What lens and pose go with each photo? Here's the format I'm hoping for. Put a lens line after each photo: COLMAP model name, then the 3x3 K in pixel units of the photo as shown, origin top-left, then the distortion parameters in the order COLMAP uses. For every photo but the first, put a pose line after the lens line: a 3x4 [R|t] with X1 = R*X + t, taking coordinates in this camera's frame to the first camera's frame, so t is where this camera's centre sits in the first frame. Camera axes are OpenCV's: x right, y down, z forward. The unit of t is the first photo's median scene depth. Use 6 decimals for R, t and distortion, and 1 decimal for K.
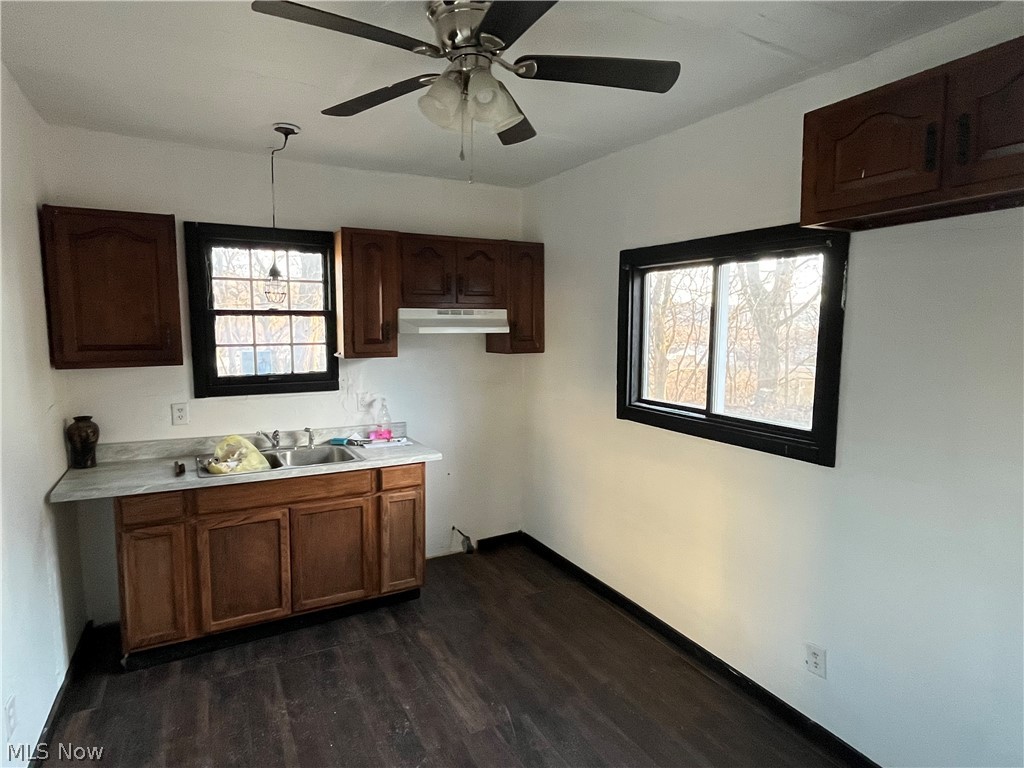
lens RADIAL K [[570.7, 0, 507.8], [0, 570.7, 386.3], [0, 0, 1]] dist [-0.003177, 0.000565]
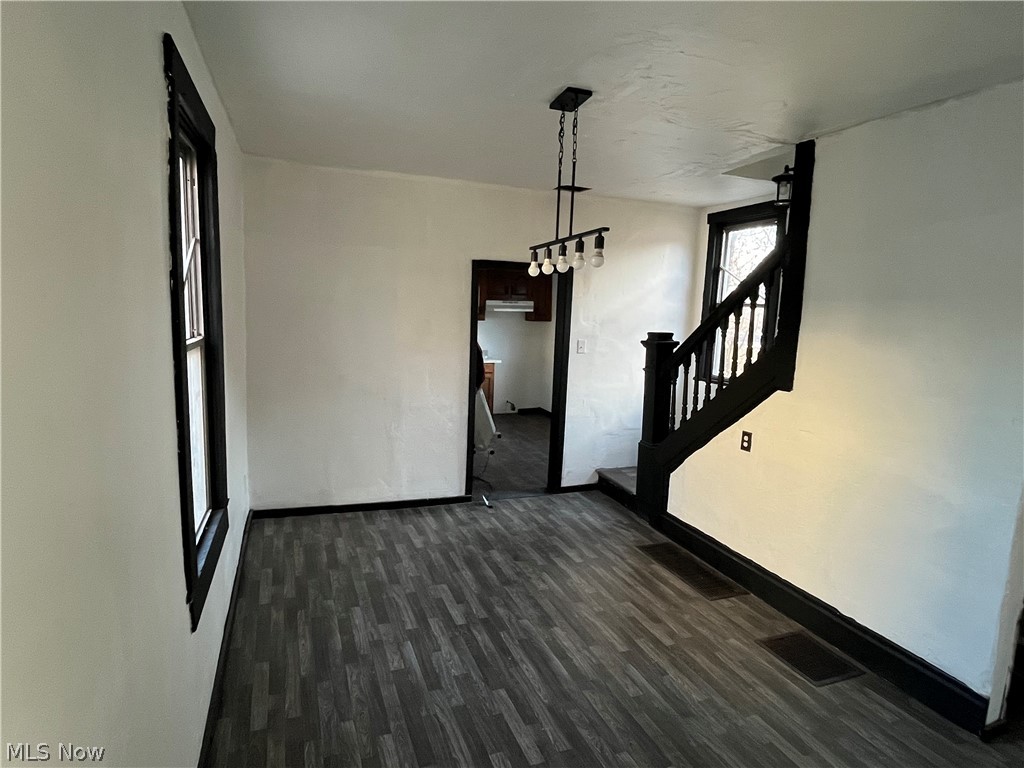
lens RADIAL K [[570.7, 0, 515.1], [0, 570.7, 384.0], [0, 0, 1]] dist [-0.003177, 0.000565]
pose [[0.991098, 0.039221, -0.127226, 0.226563], [-0.035628, 0.998903, 0.030396, 0.125047], [0.128279, -0.025592, 0.991408, -1.251157]]
